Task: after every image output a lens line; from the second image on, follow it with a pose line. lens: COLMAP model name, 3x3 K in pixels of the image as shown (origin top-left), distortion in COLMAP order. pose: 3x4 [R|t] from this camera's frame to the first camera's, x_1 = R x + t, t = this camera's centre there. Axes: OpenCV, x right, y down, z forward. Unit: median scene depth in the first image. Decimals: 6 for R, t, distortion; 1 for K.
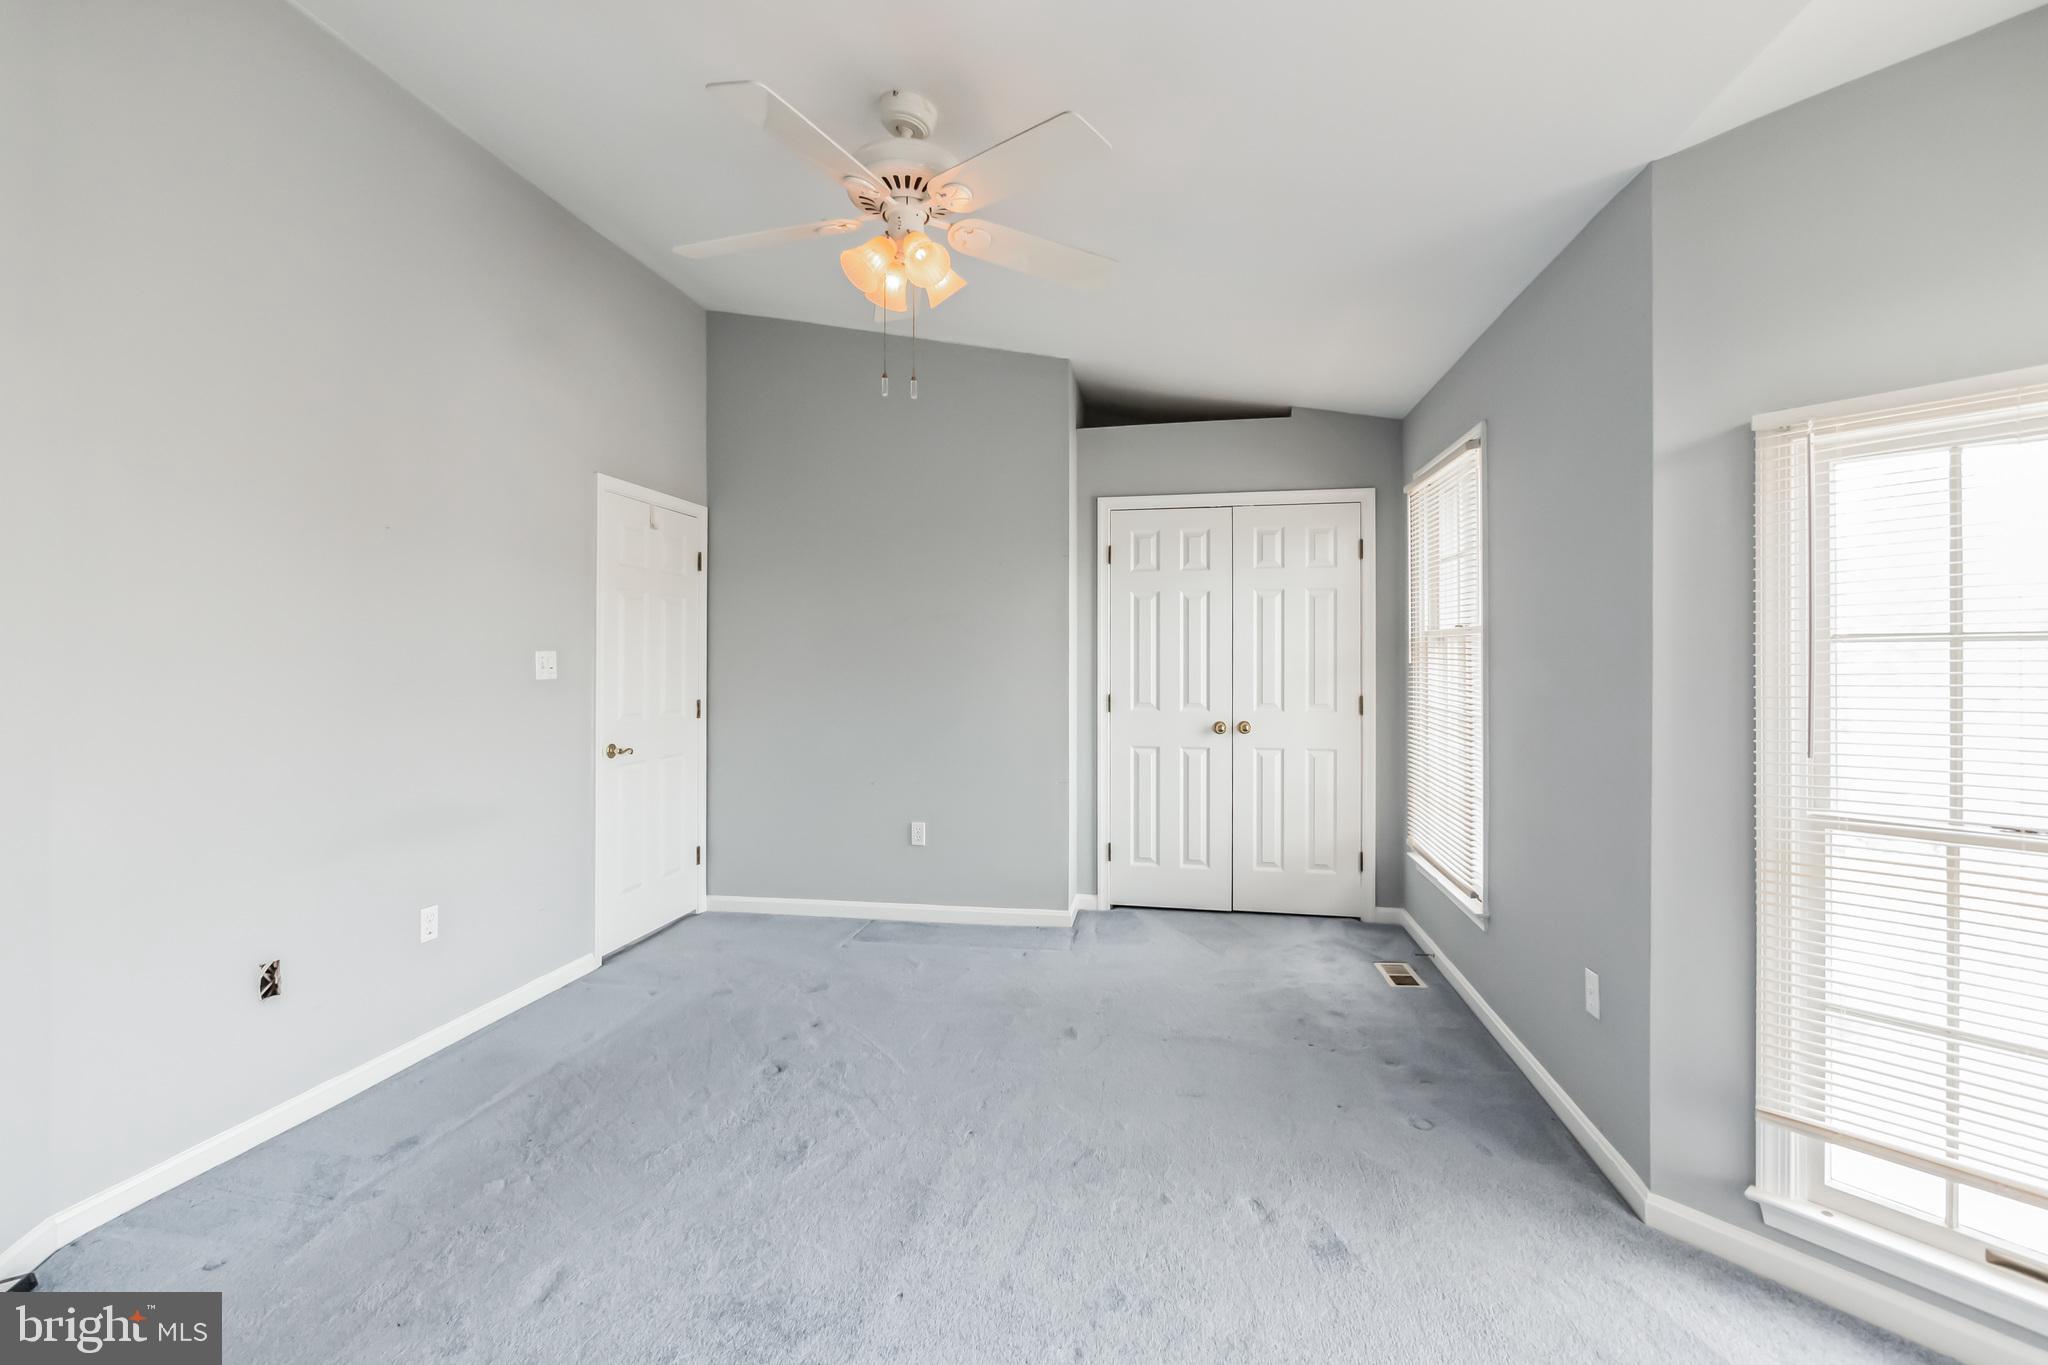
lens RADIAL K [[874.8, 0, 1009.4], [0, 874.8, 669.0], [0, 0, 1]] dist [-0.003821, 0.000708]
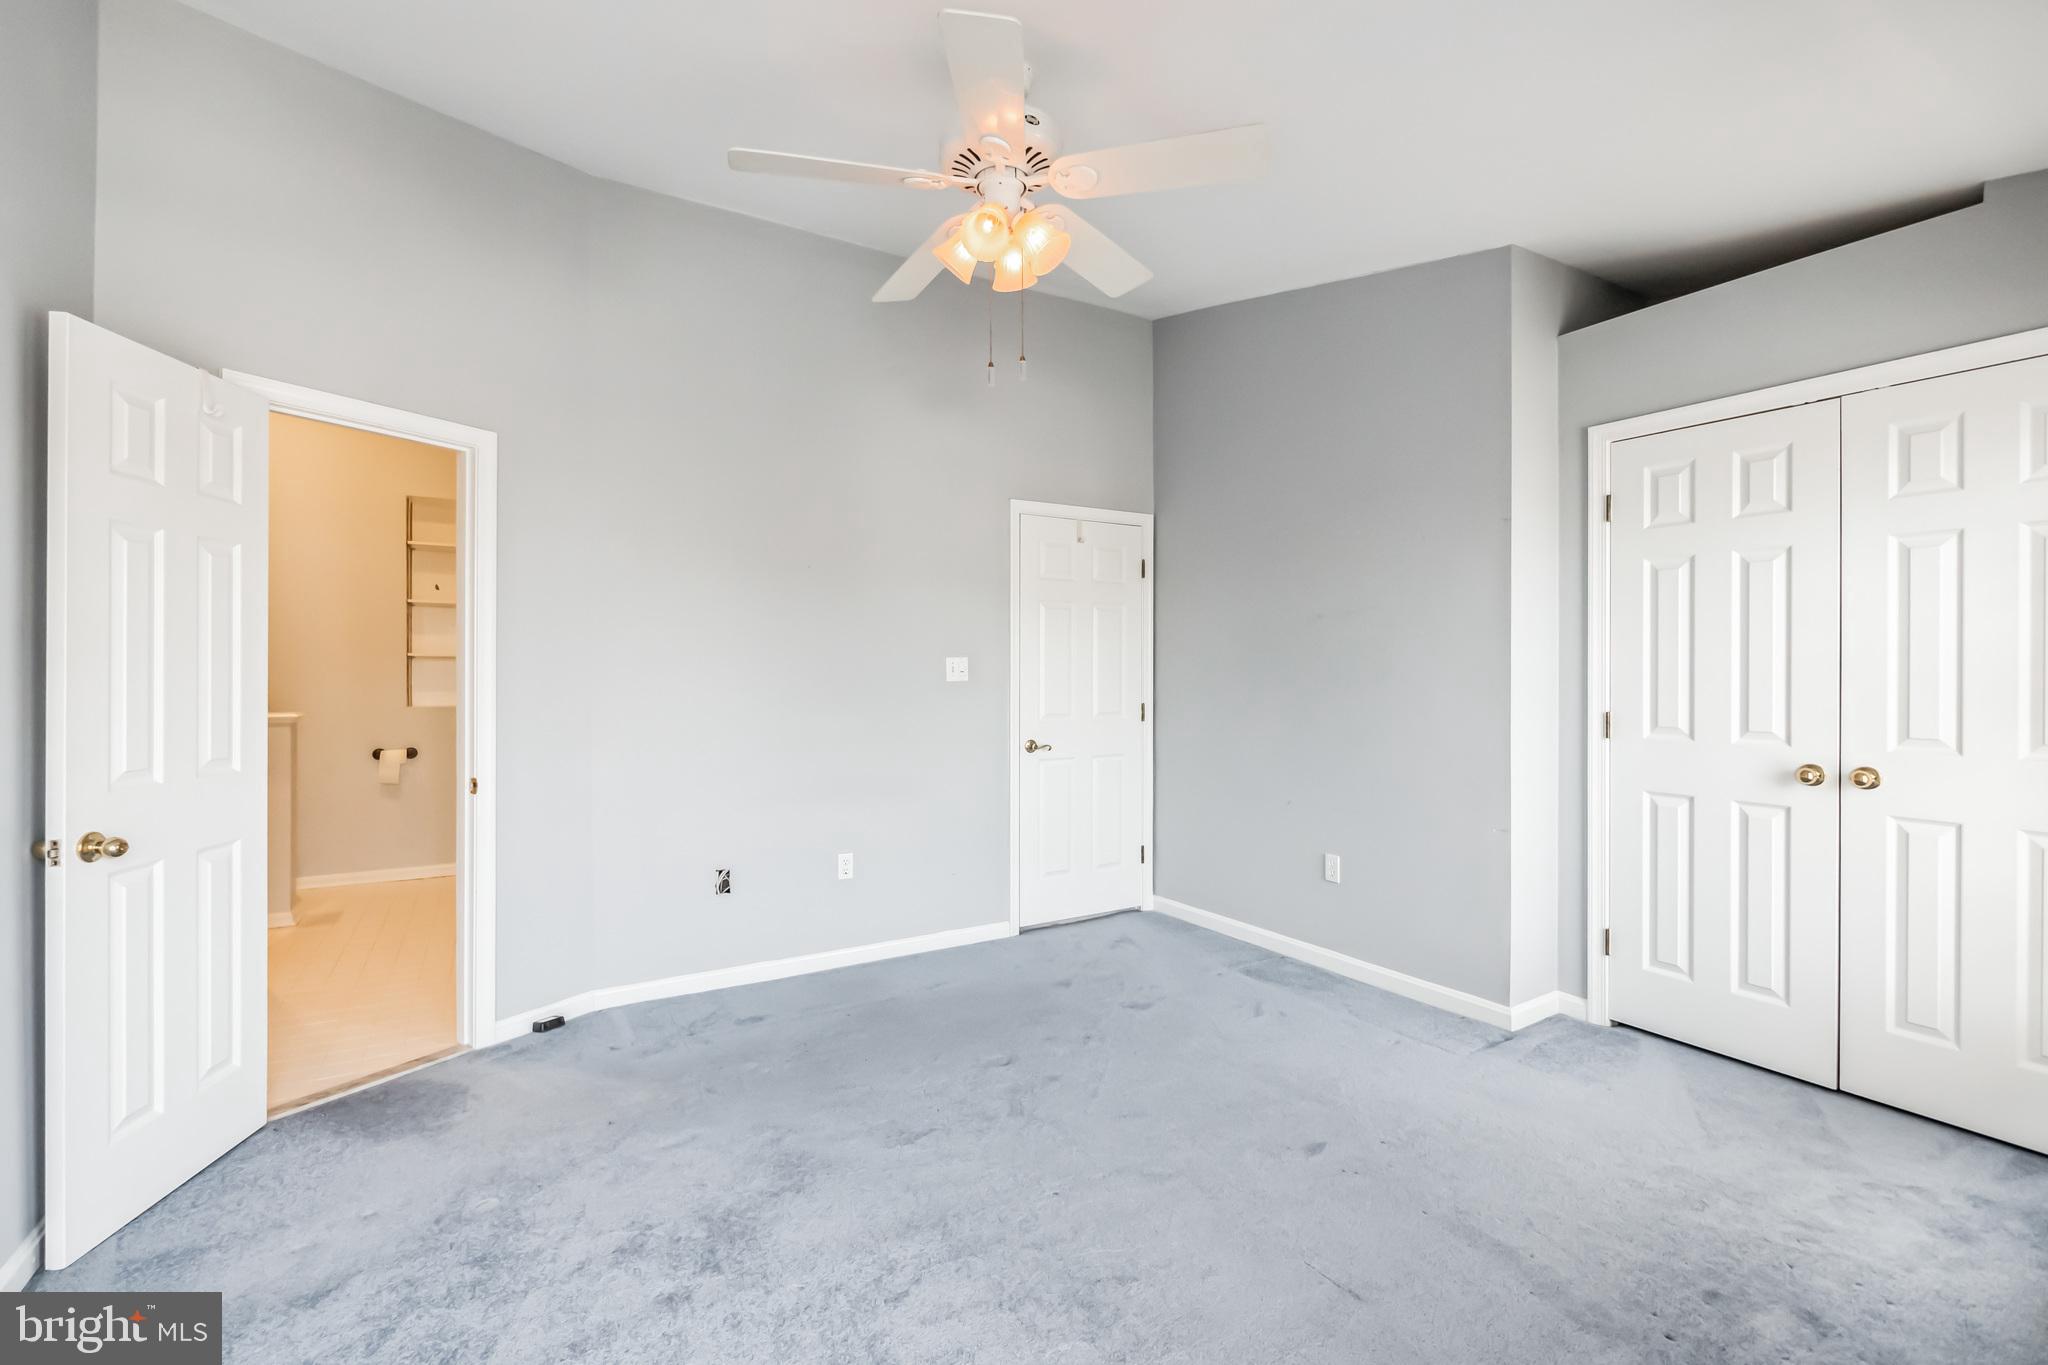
lens RADIAL K [[874.8, 0, 1012.4], [0, 874.8, 682.9], [0, 0, 1]] dist [-0.003821, 0.000708]
pose [[0.673008, 0.011344, -0.739548, 0.312620], [-0.004364, 0.999926, 0.011368, 0.000285], [0.739622, -0.004424, 0.673008, 0.200720]]
